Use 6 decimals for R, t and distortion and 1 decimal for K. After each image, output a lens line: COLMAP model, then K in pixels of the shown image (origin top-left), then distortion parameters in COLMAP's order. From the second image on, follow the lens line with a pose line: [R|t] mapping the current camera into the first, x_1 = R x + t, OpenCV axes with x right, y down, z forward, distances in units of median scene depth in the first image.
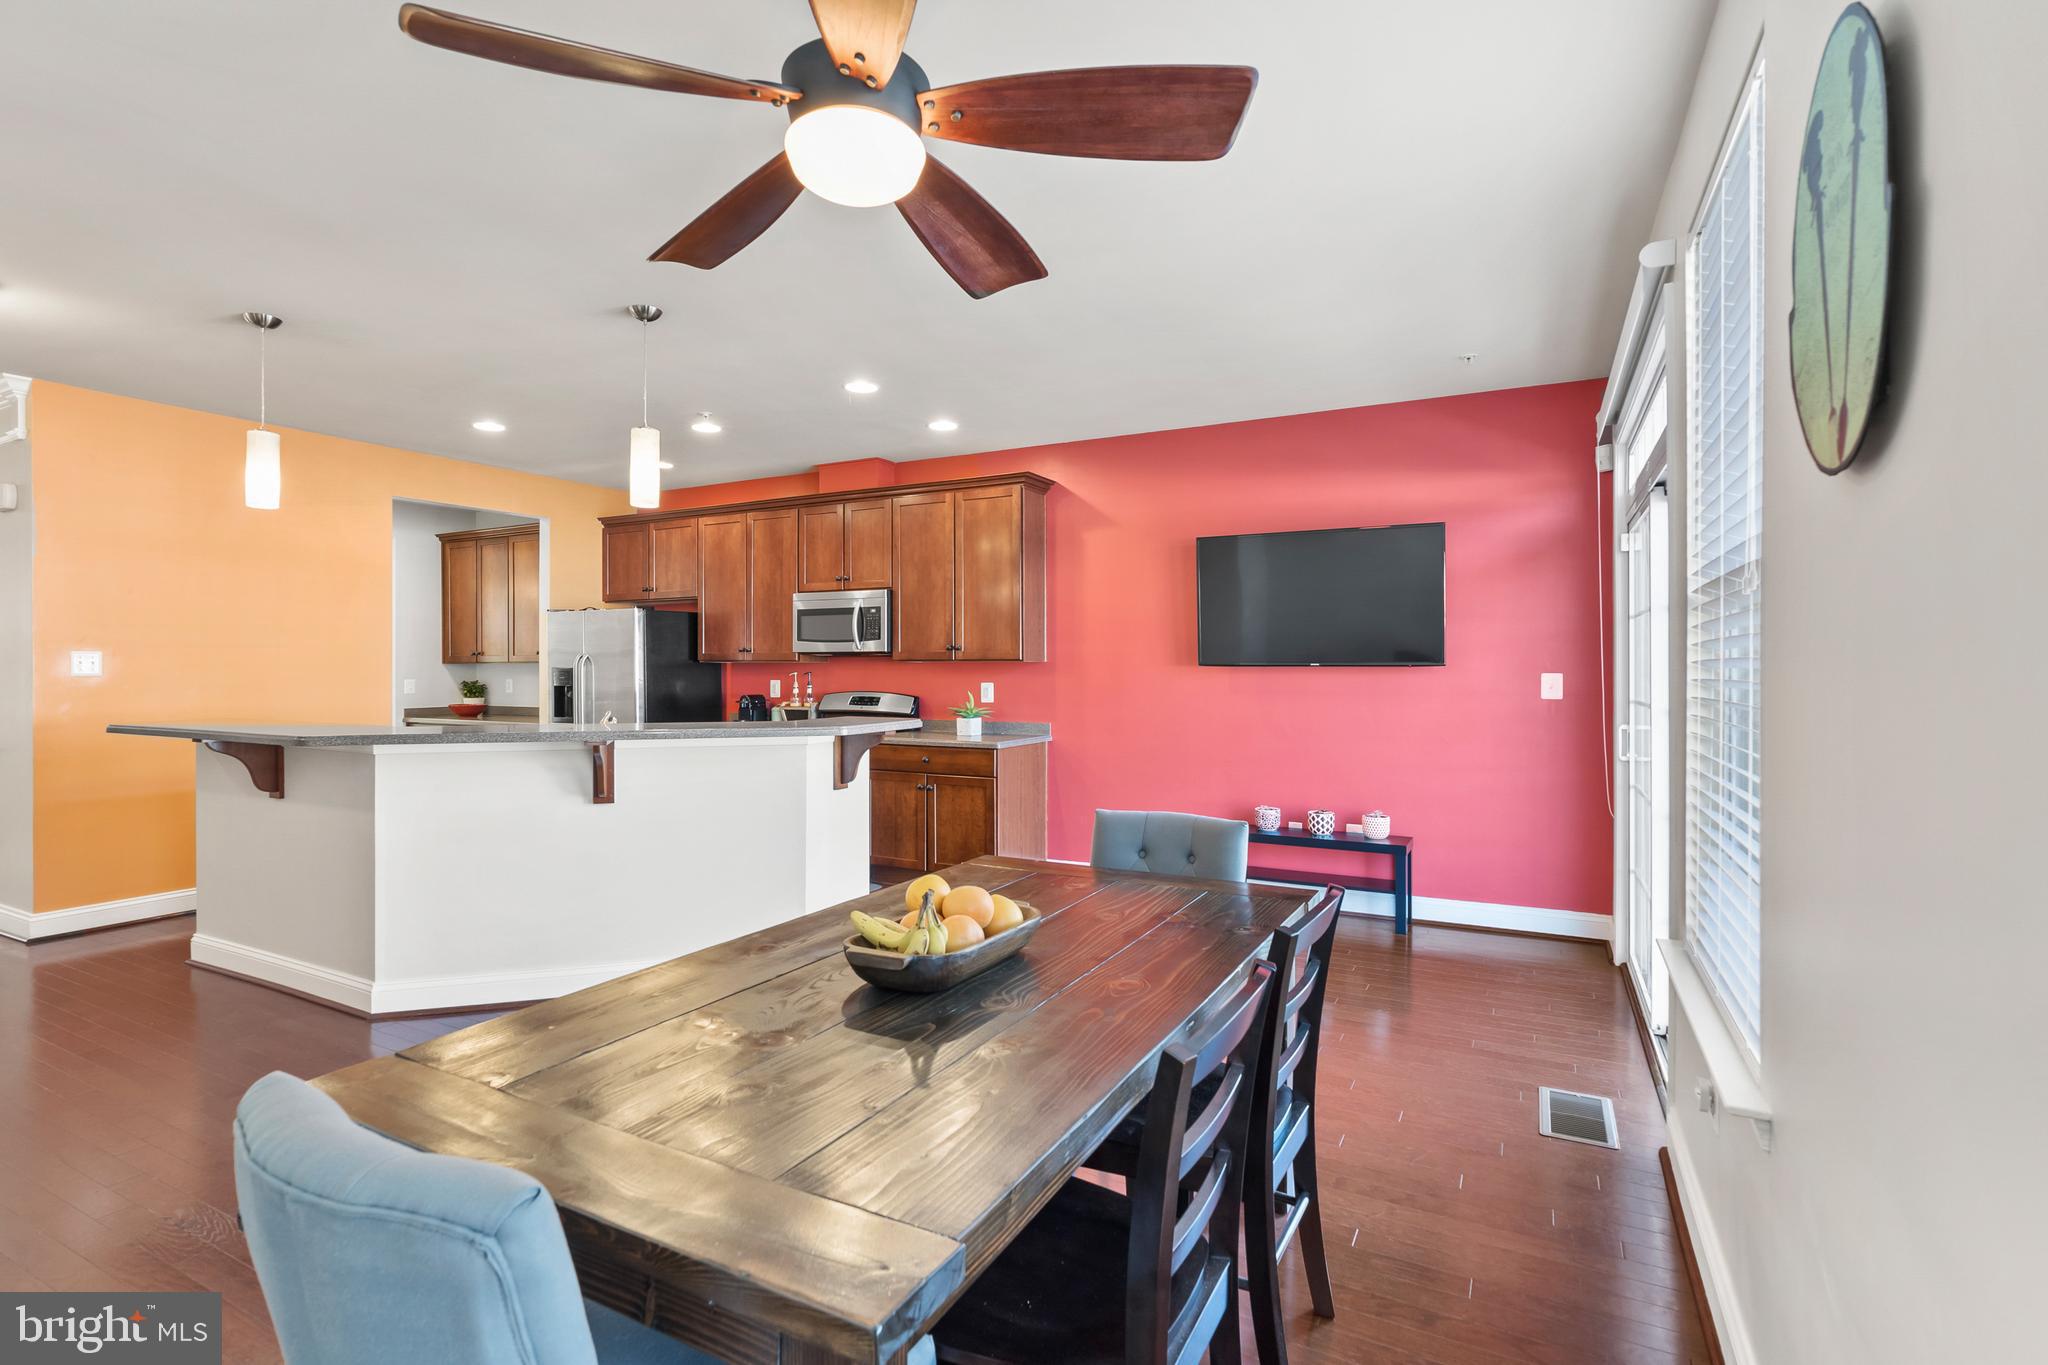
lens RADIAL K [[983.0, 0, 1020.6], [0, 983.0, 669.8], [0, 0, 1]] dist [-0.003566, 0.003689]
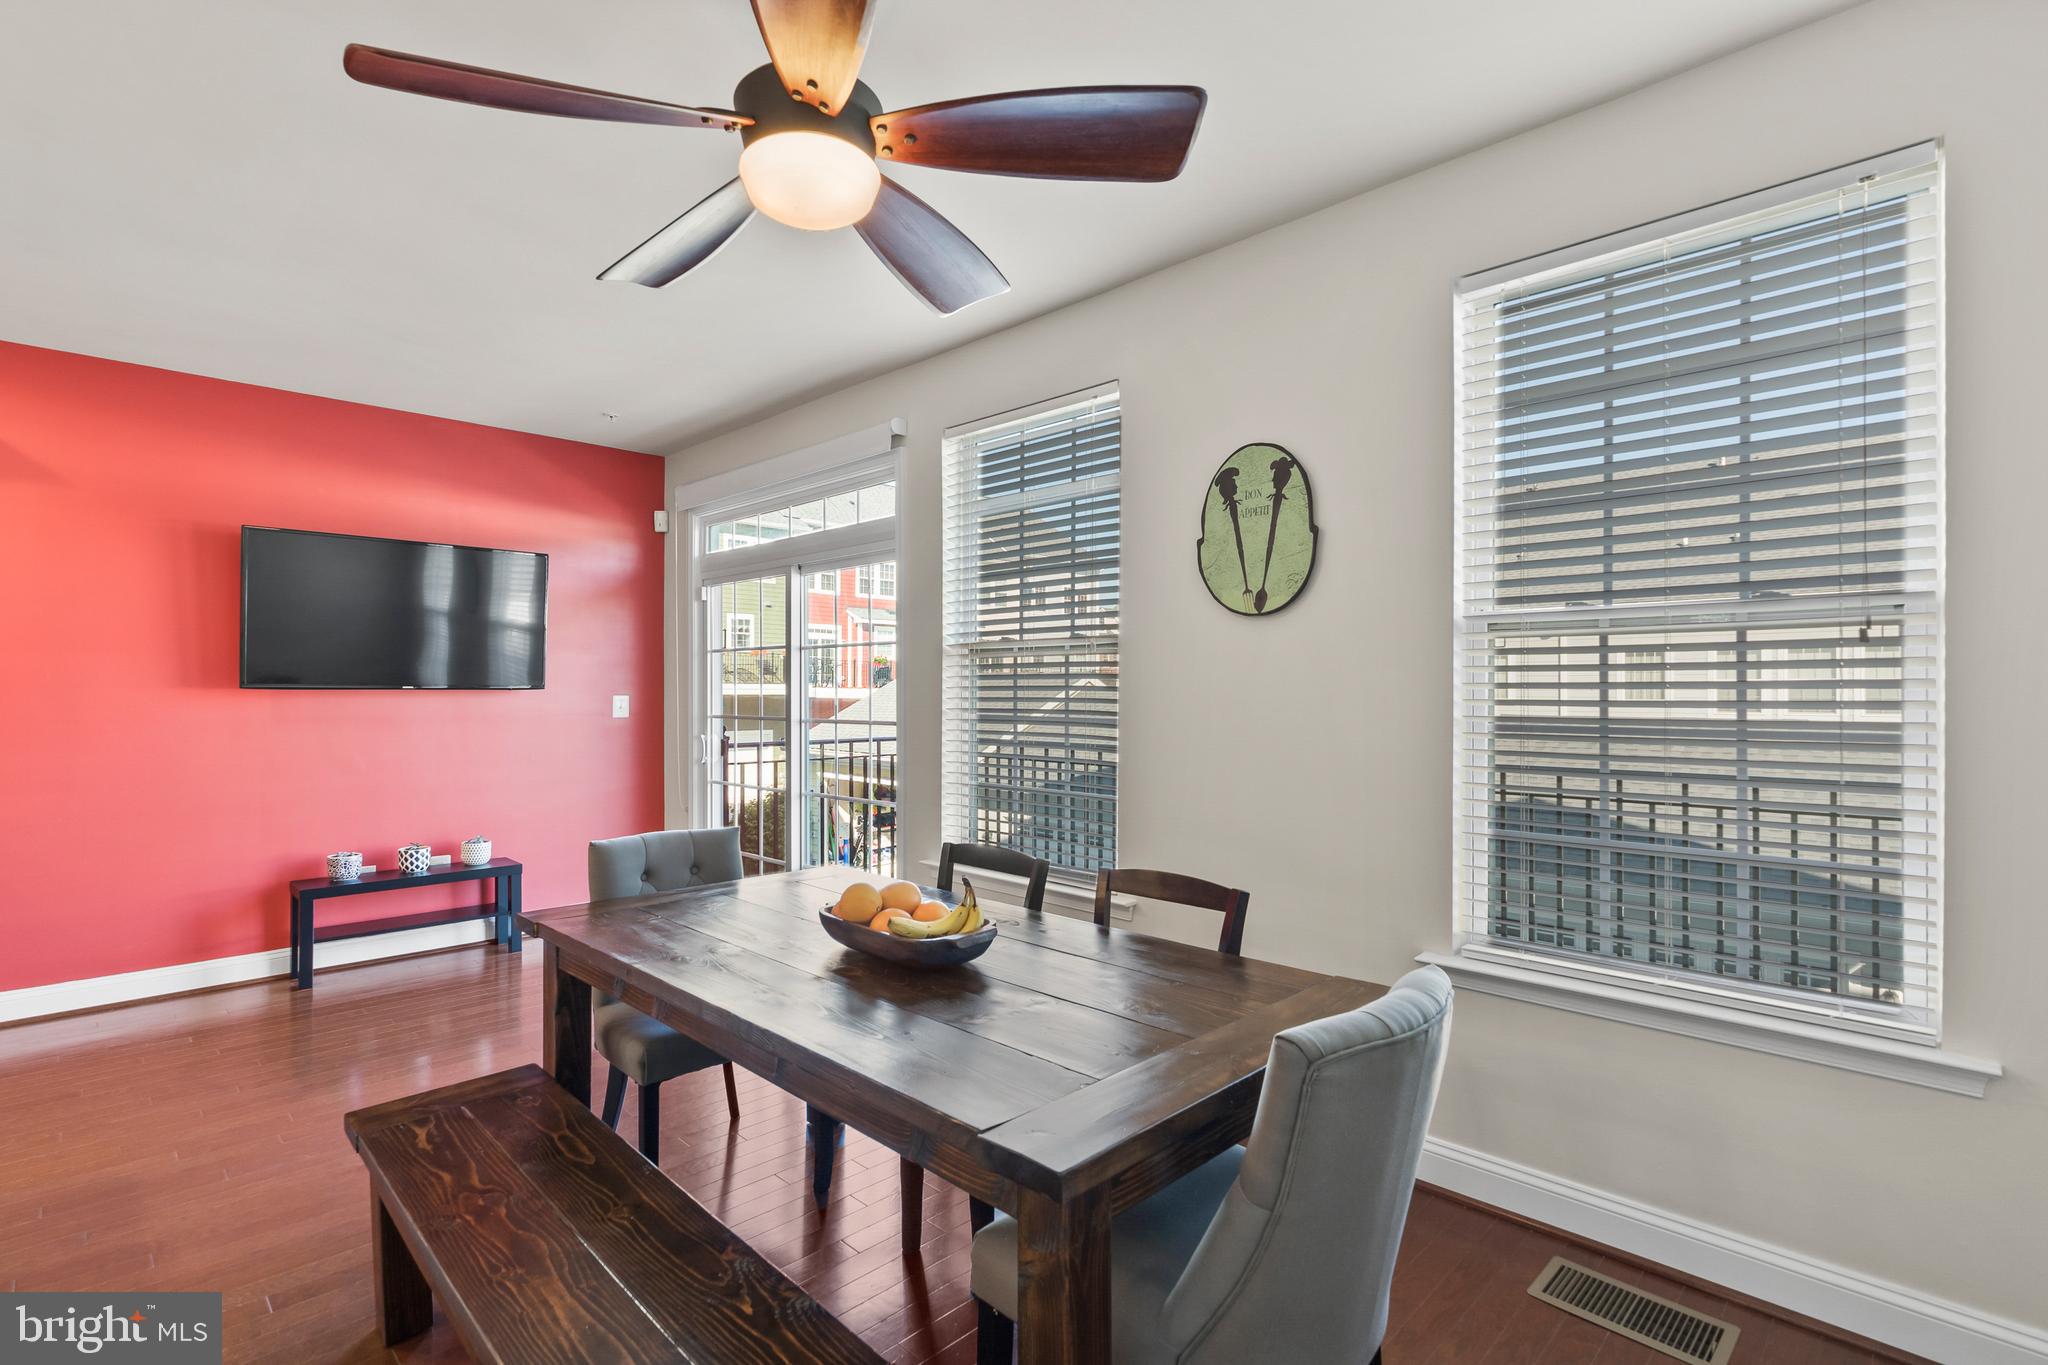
lens RADIAL K [[983.0, 0, 1012.4], [0, 983.0, 688.0], [0, 0, 1]] dist [-0.003566, 0.003689]
pose [[0.299736, 0.000561, 0.954022, -0.404174], [0.001249, 0.999999, -0.000980, -0.003143], [-0.954022, 0.001486, 0.299734, 0.188687]]
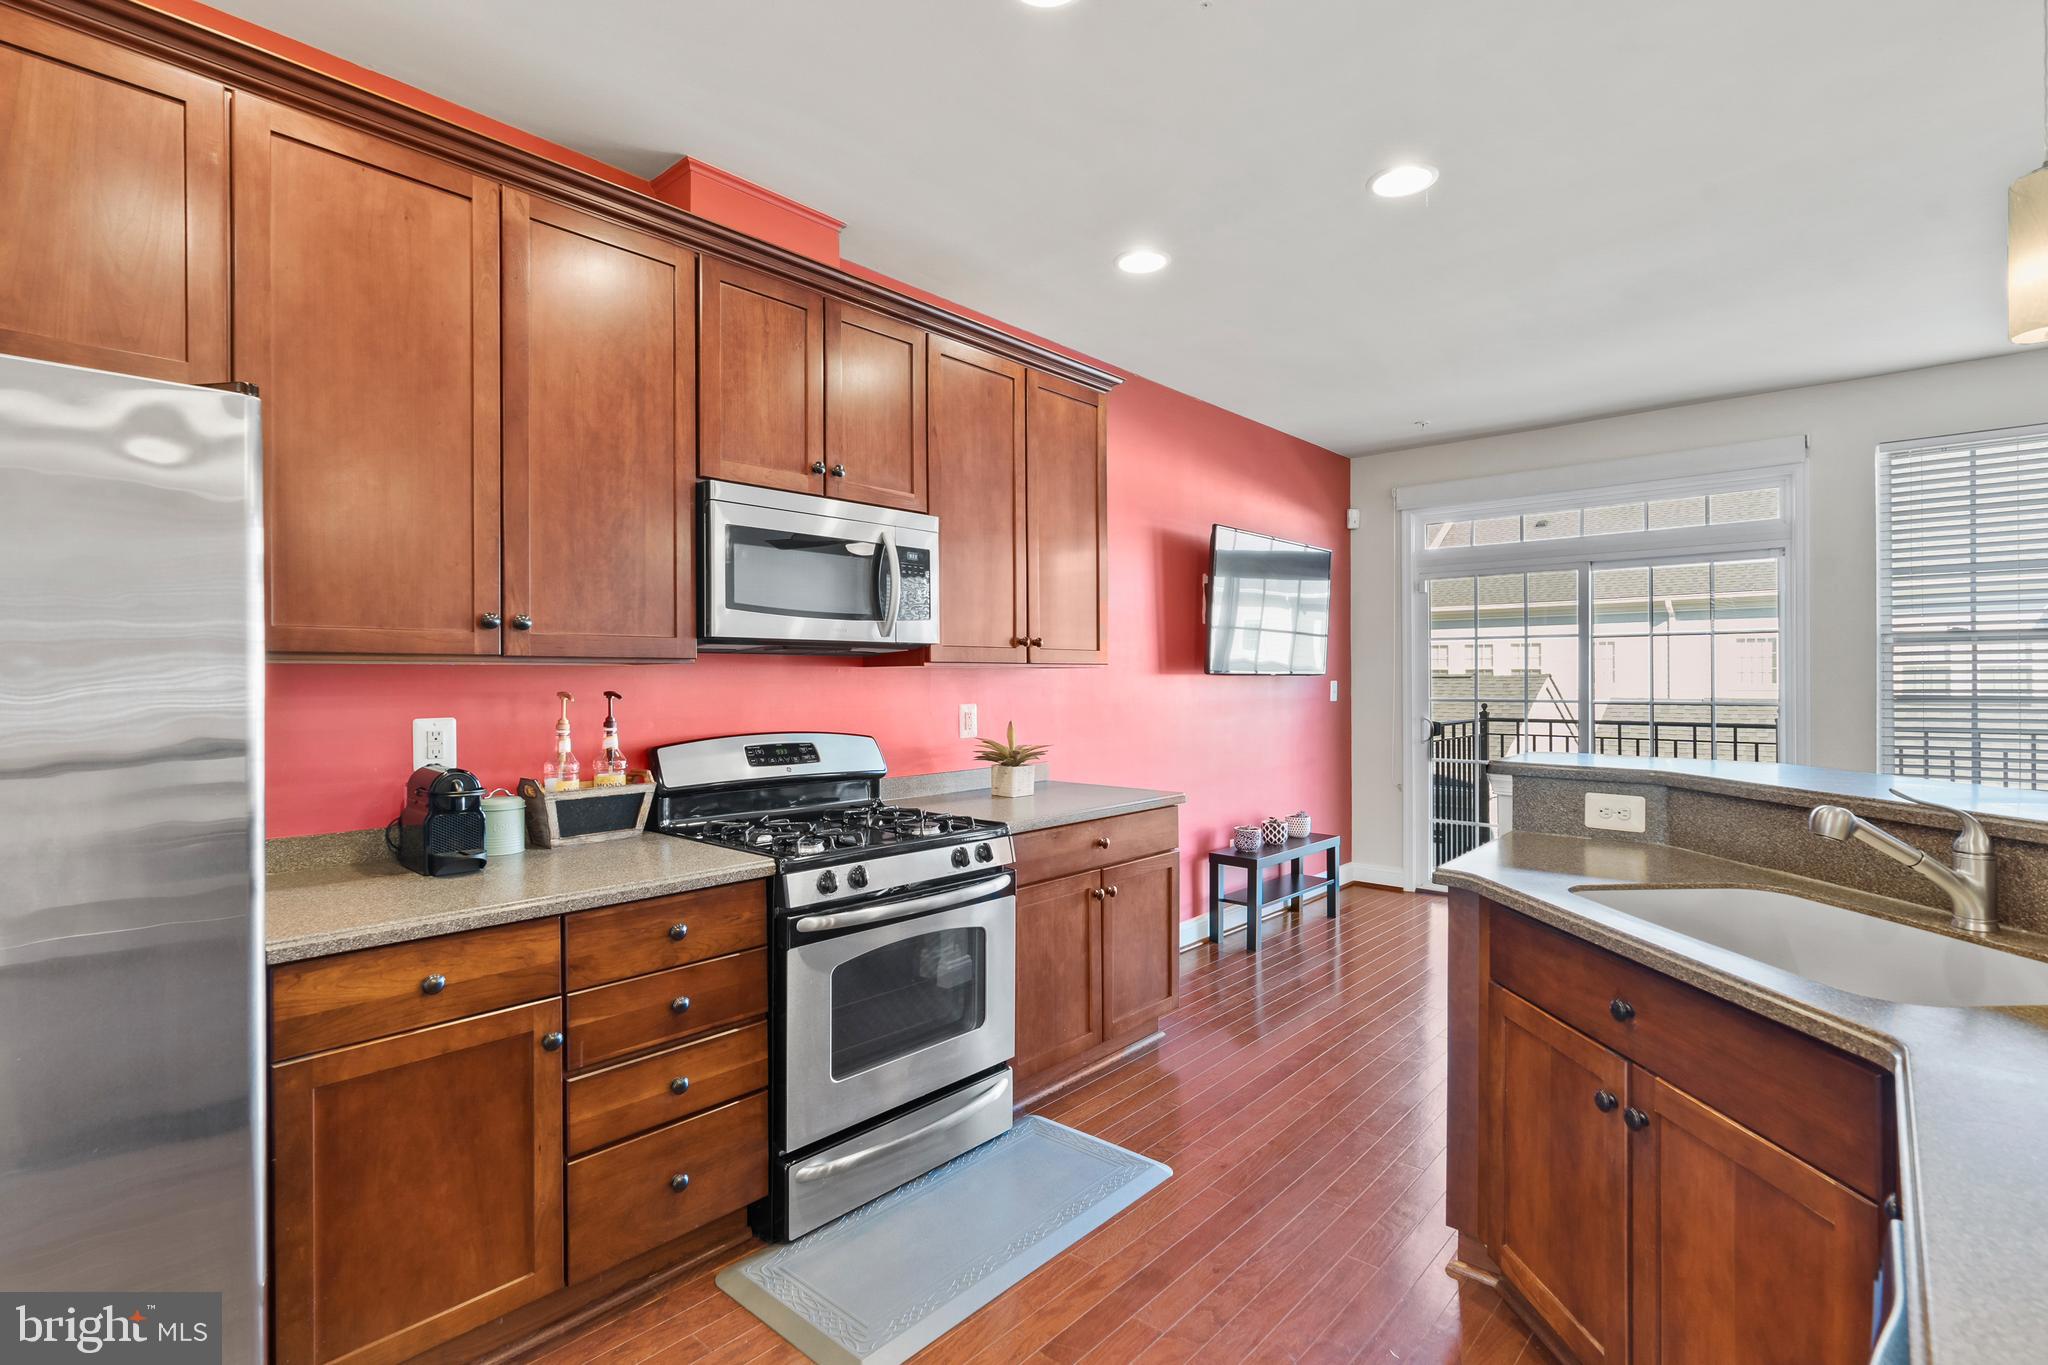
lens RADIAL K [[983.0, 0, 1011.4], [0, 983.0, 682.7], [0, 0, 1]] dist [-0.003566, 0.003689]
pose [[0.231726, -0.002378, 0.972778, -0.696305], [0.005451, 0.999984, 0.001146, -0.000422], [-0.972766, 0.005037, 0.231735, 0.989010]]
